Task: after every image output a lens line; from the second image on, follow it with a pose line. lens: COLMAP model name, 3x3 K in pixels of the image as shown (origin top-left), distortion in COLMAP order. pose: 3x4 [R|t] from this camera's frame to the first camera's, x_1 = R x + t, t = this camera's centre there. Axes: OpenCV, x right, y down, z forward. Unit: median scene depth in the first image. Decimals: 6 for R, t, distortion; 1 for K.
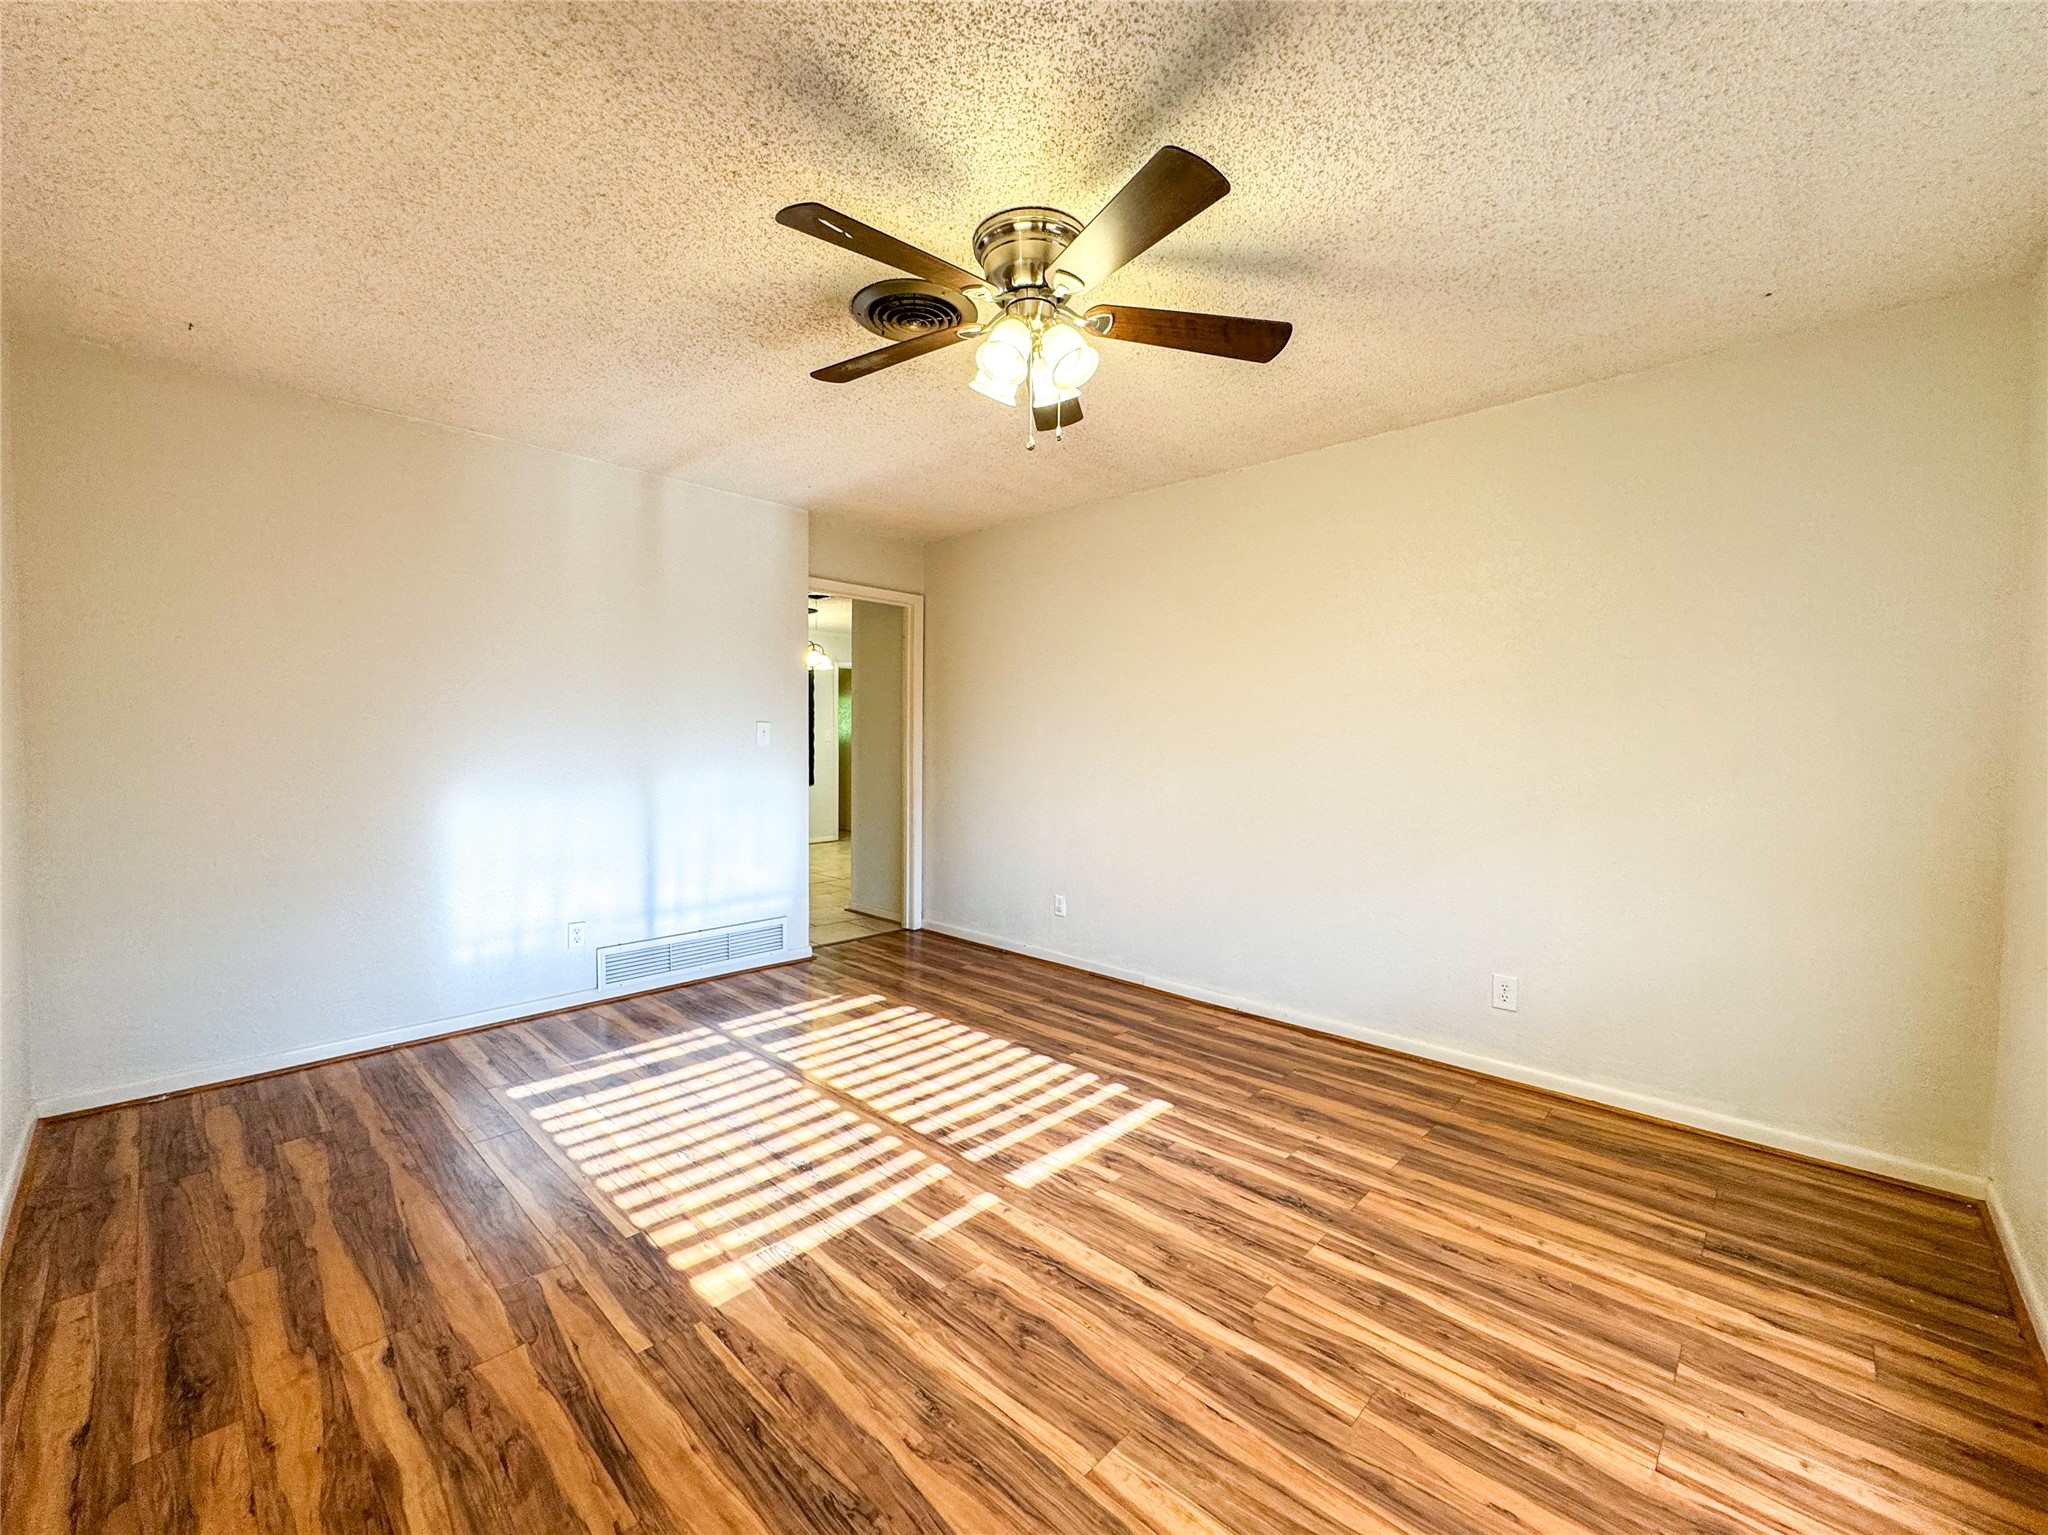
lens RADIAL K [[831.8, 0, 1026.6], [0, 831.8, 783.1], [0, 0, 1]] dist [-0.028736, -0.000511]
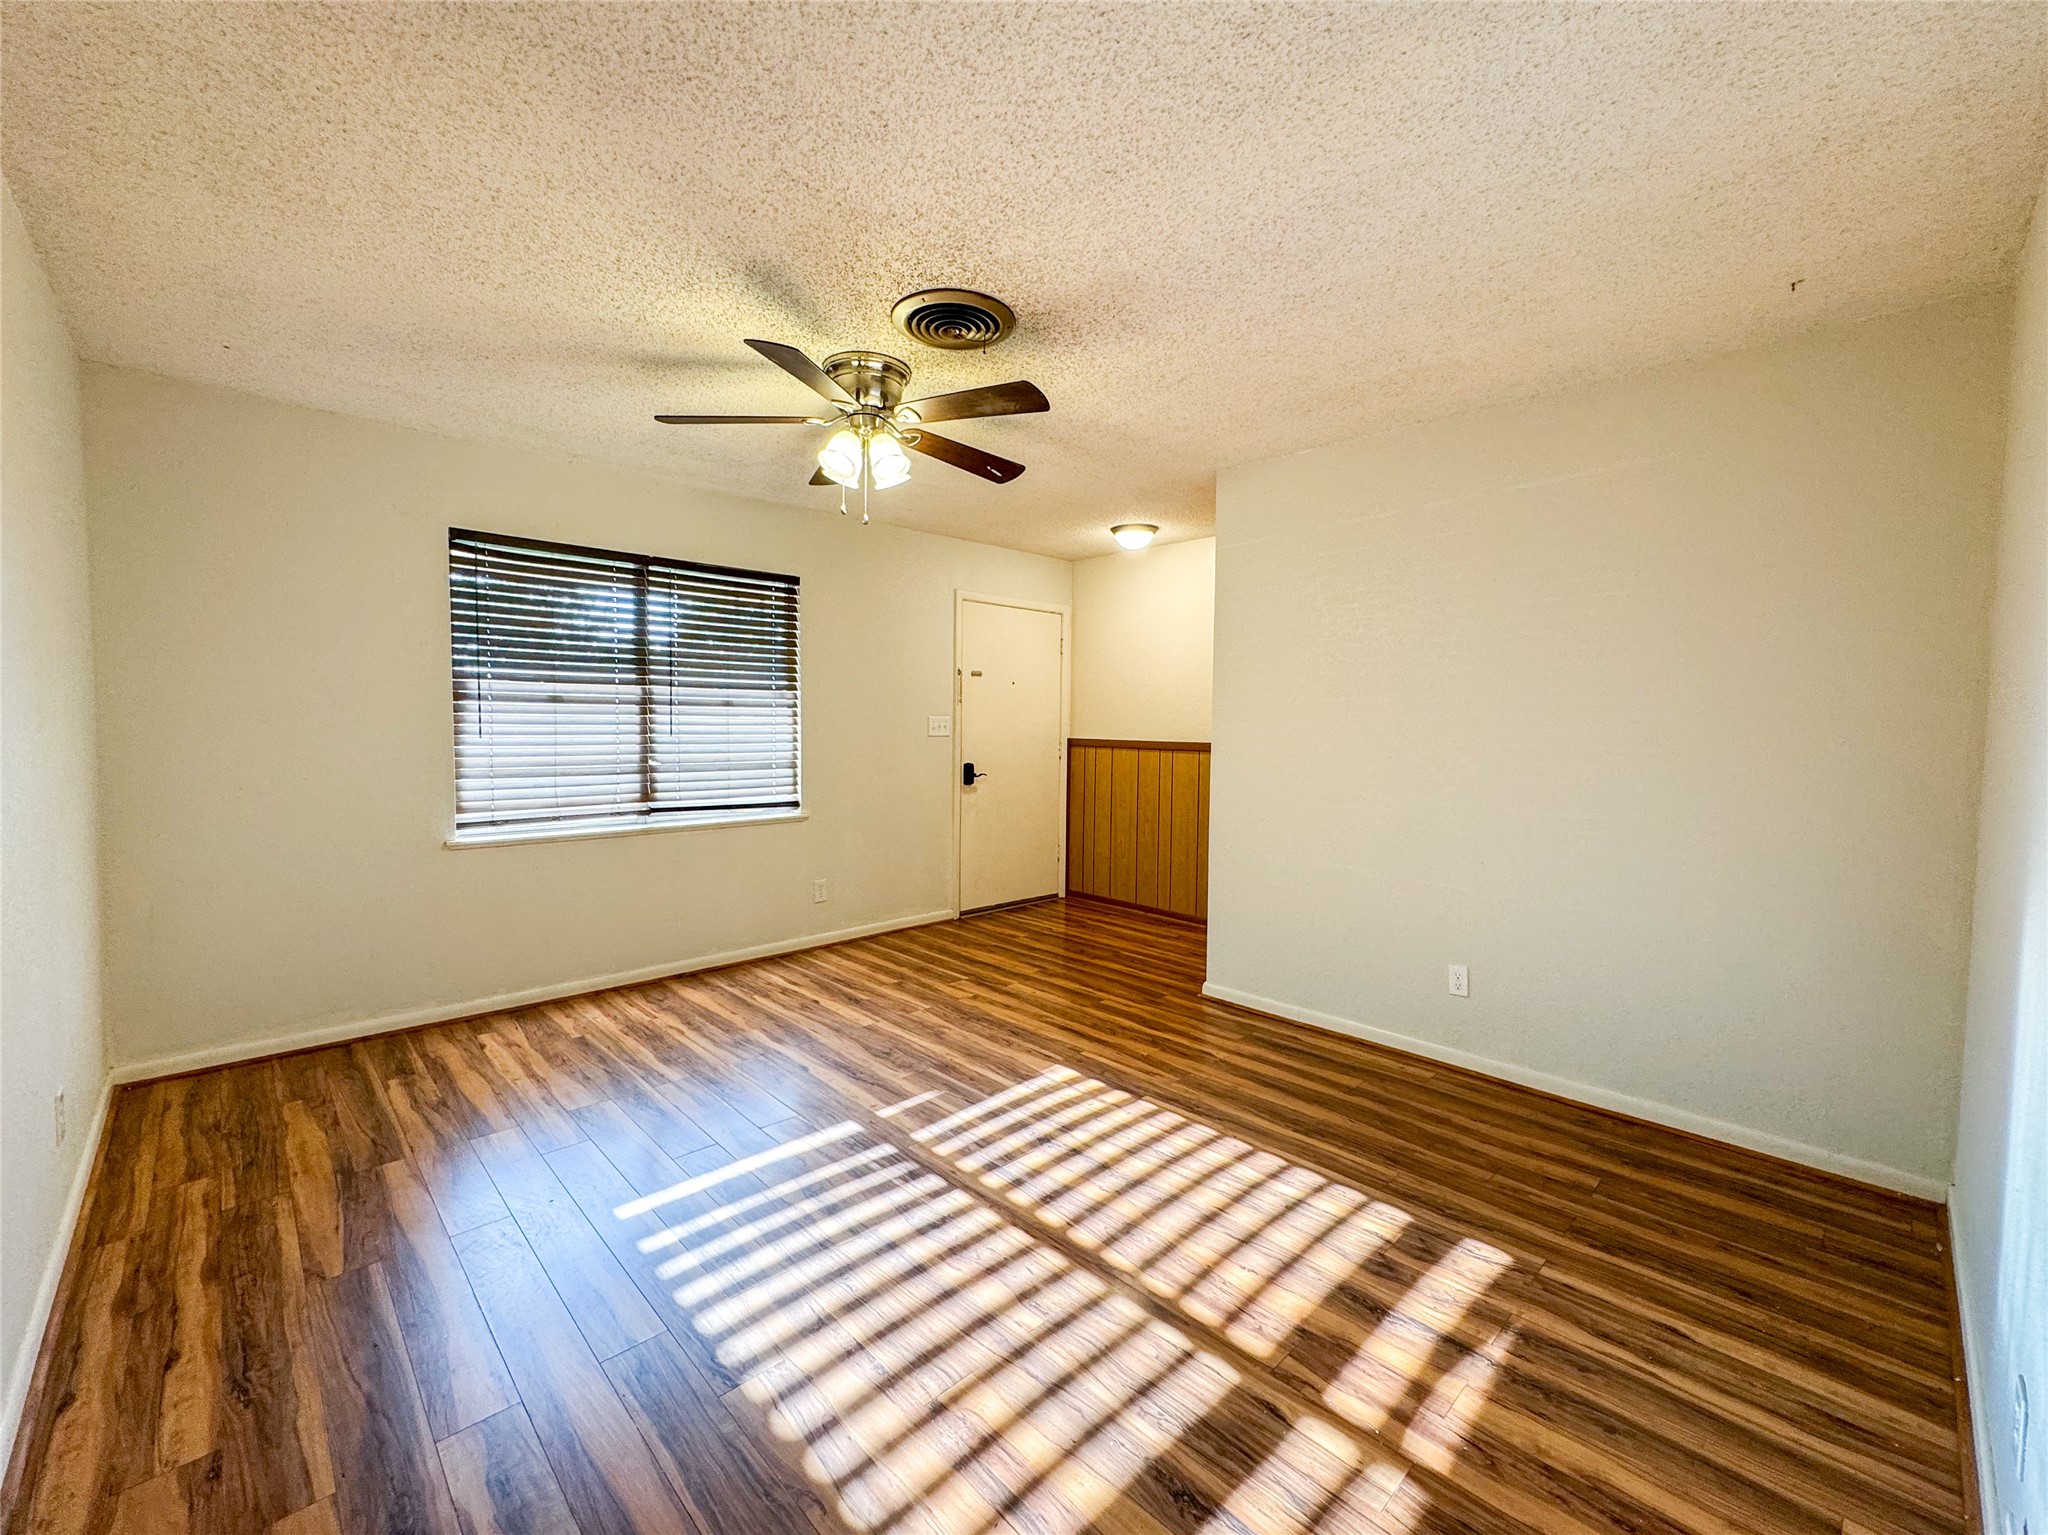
lens RADIAL K [[831.8, 0, 1029.3], [0, 831.8, 763.5], [0, 0, 1]] dist [-0.028736, -0.000511]
pose [[-0.998786, -0.026132, 0.041761, -0.262033], [-0.021767, 0.994572, 0.101752, -0.130557], [-0.044193, 0.100719, -0.993933, 1.892612]]
